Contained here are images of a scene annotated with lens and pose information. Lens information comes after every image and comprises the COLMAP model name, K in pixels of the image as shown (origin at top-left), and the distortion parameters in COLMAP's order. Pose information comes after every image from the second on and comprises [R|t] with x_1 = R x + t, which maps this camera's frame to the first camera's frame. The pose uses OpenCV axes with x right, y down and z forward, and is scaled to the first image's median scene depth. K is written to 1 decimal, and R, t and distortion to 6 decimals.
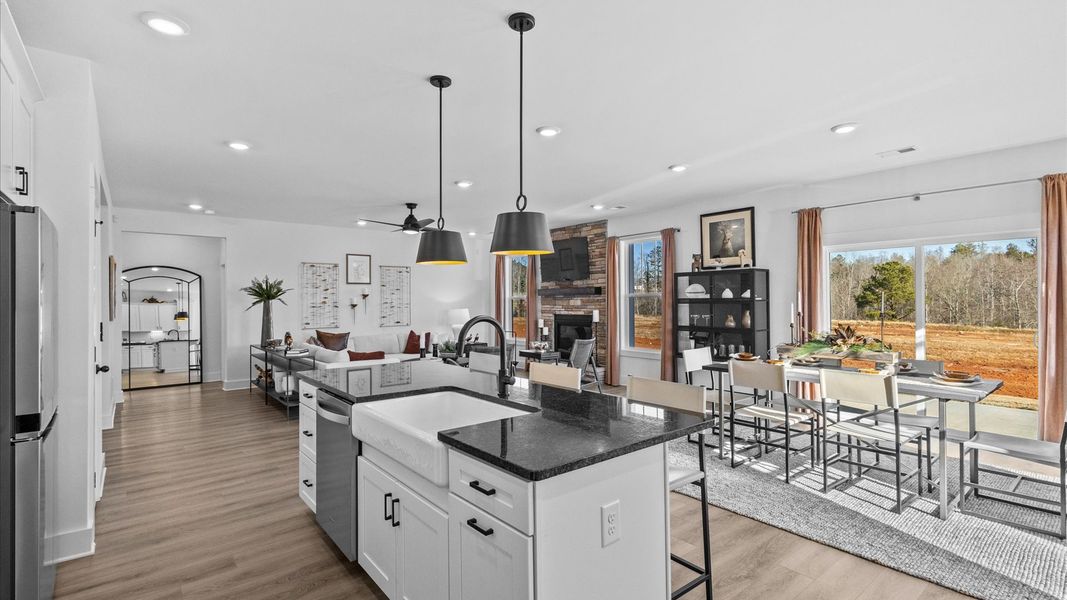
lens RADIAL K [[485.6, 0, 537.8], [0, 485.6, 300.4], [0, 0, 1]] dist [0.003319, 0.000887]
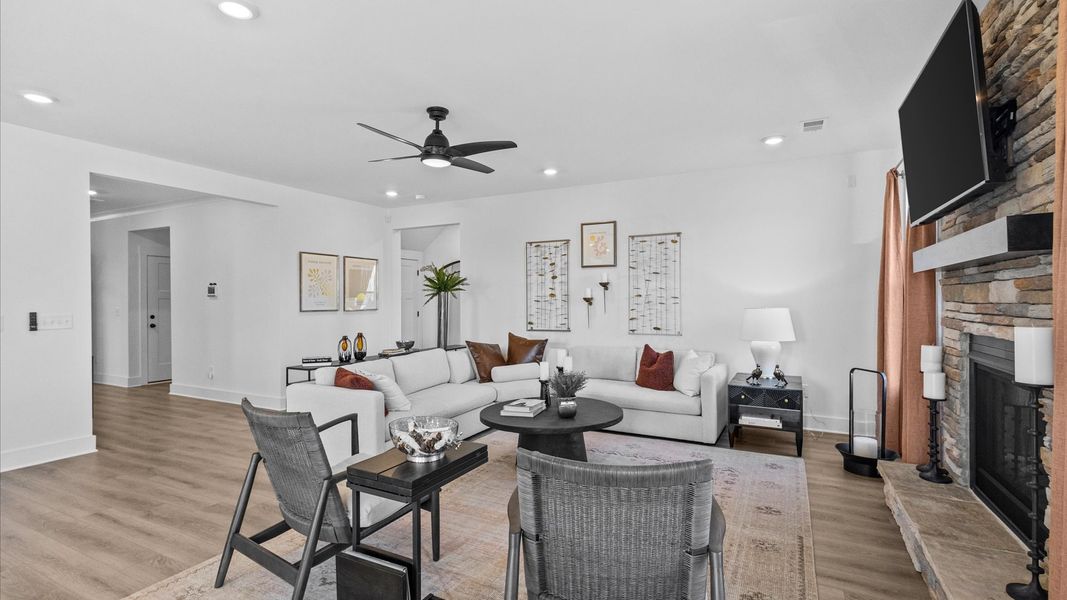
lens RADIAL K [[485.6, 0, 537.8], [0, 485.6, 300.4], [0, 0, 1]] dist [0.003319, 0.000887]
pose [[0.394613, 0.005920, -0.918828, 0.265691], [0.002744, 0.999967, 0.007622, 0.007995], [0.918843, -0.005529, 0.394584, 0.856522]]
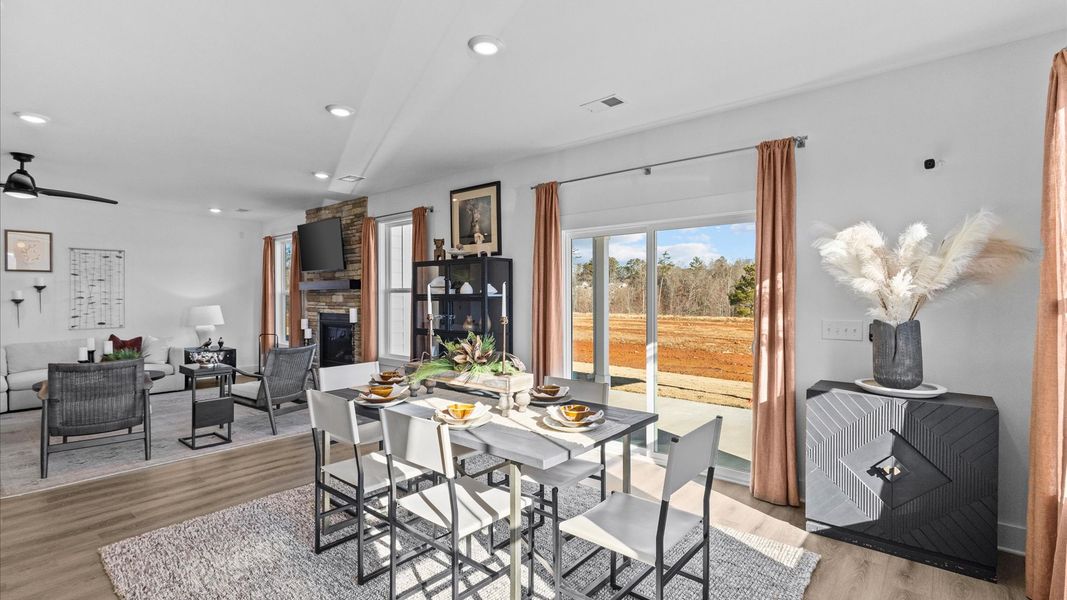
lens RADIAL K [[485.6, 0, 537.8], [0, 485.6, 300.4], [0, 0, 1]] dist [0.003319, 0.000887]
pose [[0.981562, 0.004751, 0.191087, 0.314311], [-0.006205, 0.999956, 0.007012, -0.000537], [-0.191045, -0.008069, 0.981548, 0.171026]]
